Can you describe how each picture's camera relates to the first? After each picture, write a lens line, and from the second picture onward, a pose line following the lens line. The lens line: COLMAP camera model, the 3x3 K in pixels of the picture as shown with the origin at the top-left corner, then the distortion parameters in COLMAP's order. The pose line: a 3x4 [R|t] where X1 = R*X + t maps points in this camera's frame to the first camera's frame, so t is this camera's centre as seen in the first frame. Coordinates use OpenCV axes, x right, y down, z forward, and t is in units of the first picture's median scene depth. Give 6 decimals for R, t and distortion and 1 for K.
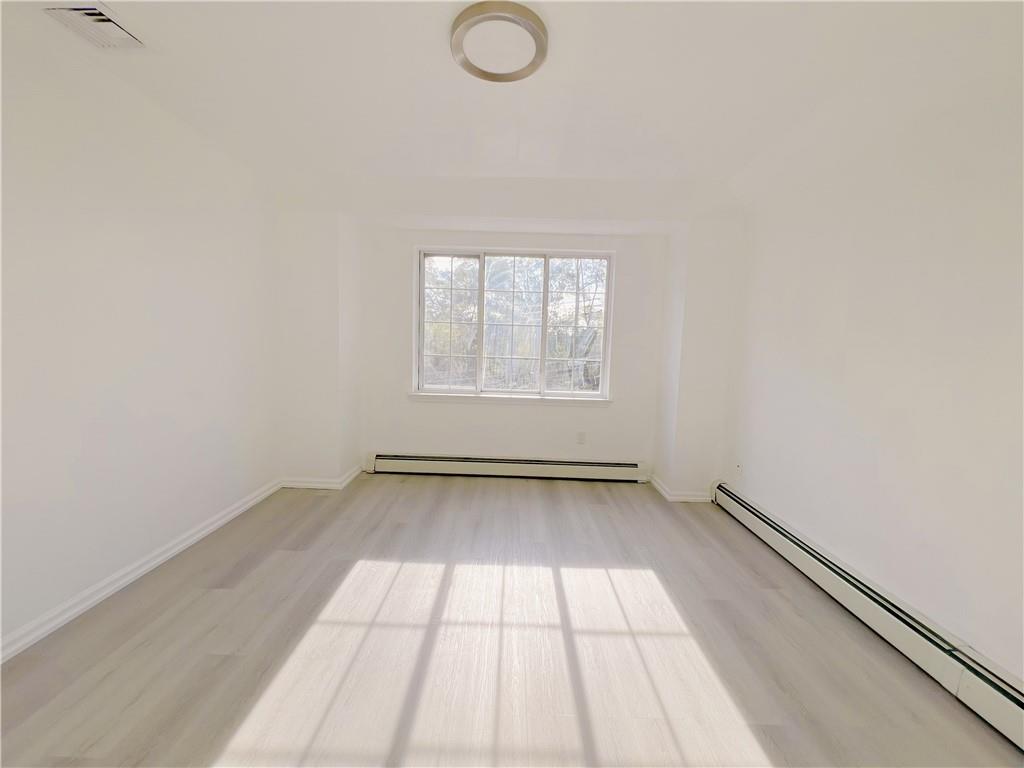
lens RADIAL K [[412.9, 0, 508.1], [0, 412.9, 382.8], [0, 0, 1]] dist [-0.001147, 0.001141]
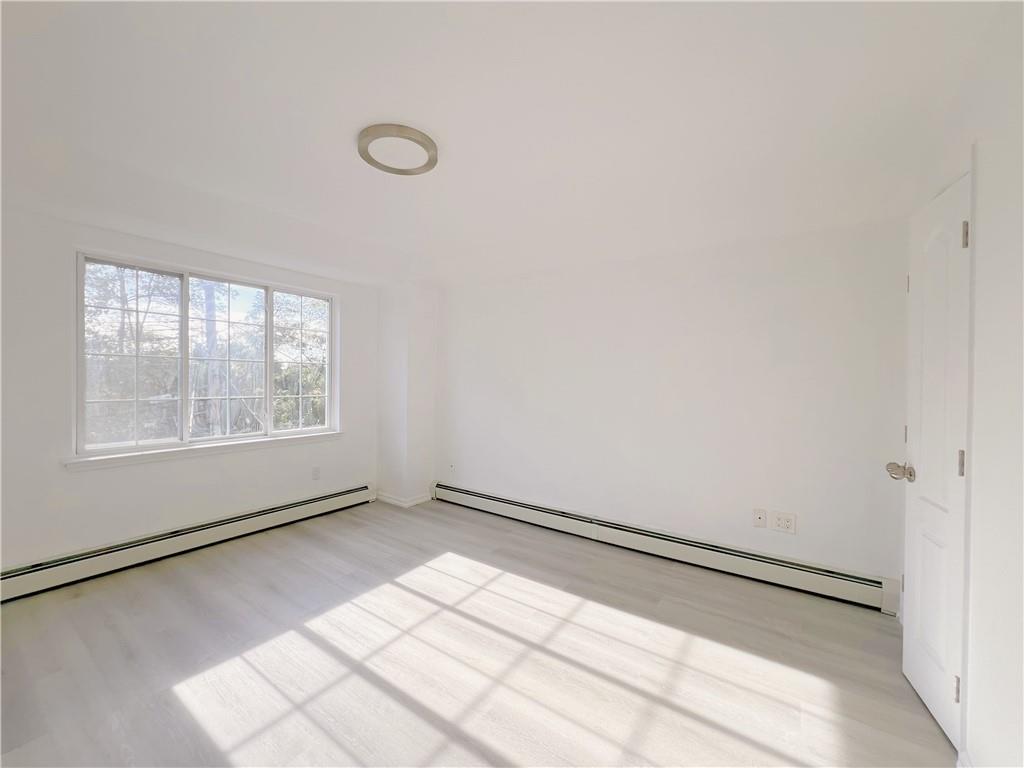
lens RADIAL K [[412.9, 0, 508.1], [0, 412.9, 382.8], [0, 0, 1]] dist [-0.001147, 0.001141]
pose [[0.560438, -0.029533, 0.827669, -1.690168], [0.082395, 0.996394, -0.020239, -0.121213], [-0.824087, 0.079539, 0.560851, 0.151591]]
